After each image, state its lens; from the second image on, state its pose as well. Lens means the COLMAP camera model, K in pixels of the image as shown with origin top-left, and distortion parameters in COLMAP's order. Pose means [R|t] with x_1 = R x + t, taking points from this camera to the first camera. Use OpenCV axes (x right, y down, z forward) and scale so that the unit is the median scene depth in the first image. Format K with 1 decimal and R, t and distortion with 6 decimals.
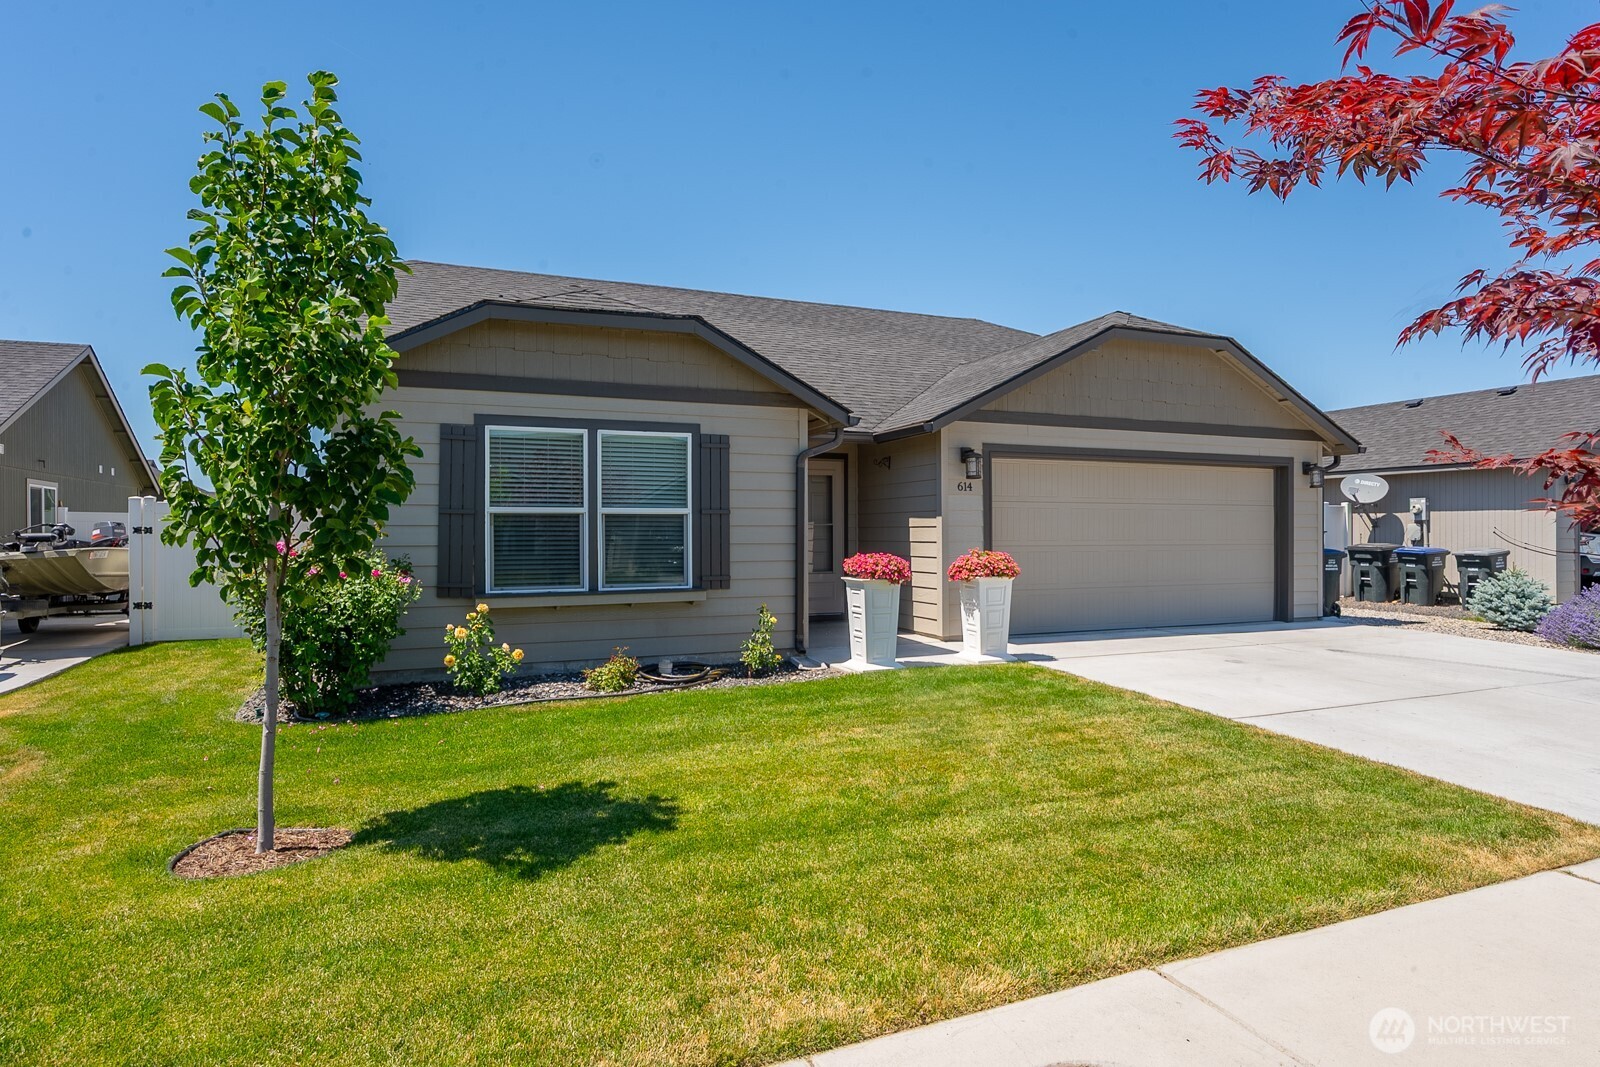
lens RADIAL K [[866.2, 0, 800.4], [0, 866.2, 534.5], [0, 0, 1]] dist [0.001618, 0.000230]
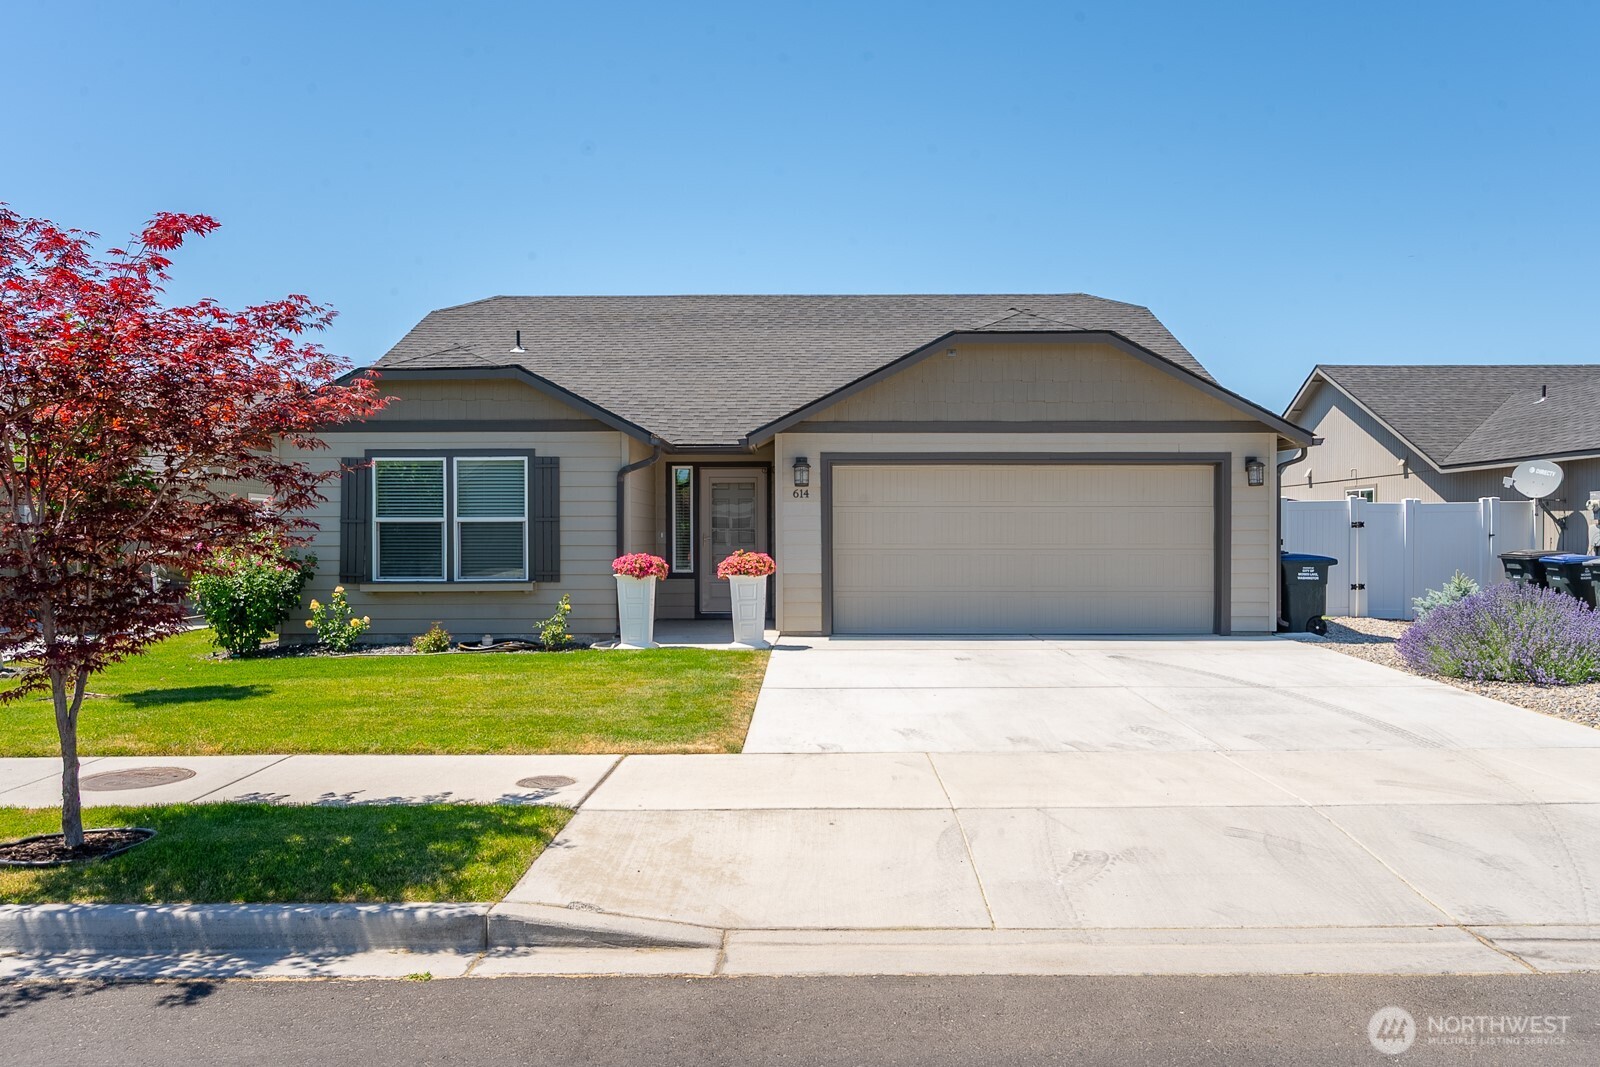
lens RADIAL K [[1095.4, 0, 800.3], [0, 1095.4, 533.6], [0, 0, 1]] dist [0.002629, 0.000603]
pose [[0.924445, -0.001733, -0.381311, 0.824851], [-0.000370, 0.999985, -0.005442, 0.002317], [0.381315, 0.005172, 0.924431, -0.300551]]
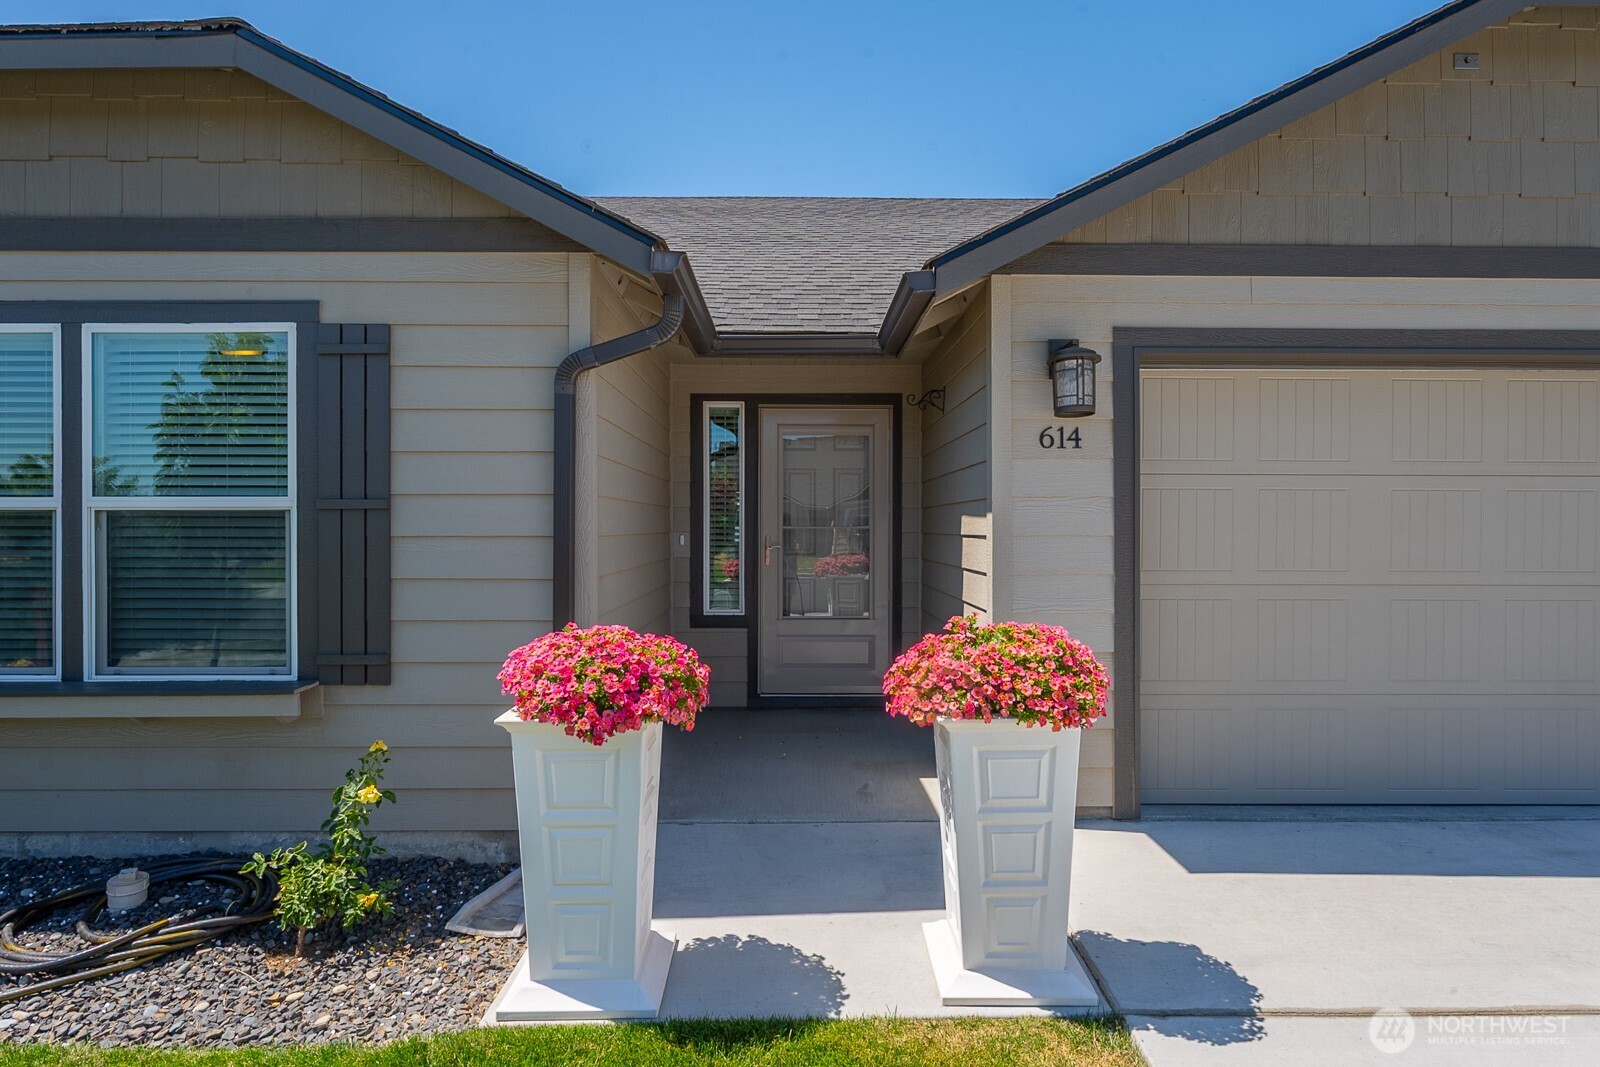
lens RADIAL K [[849.4, 0, 800.7], [0, 849.4, 532.0], [0, 0, 1]] dist [-0.002457, 0.000769]
pose [[0.930492, 0.003894, -0.366292, 0.258982], [-0.003478, 0.999992, 0.001794, -0.014103], [0.366296, -0.000396, 0.930498, 0.689474]]
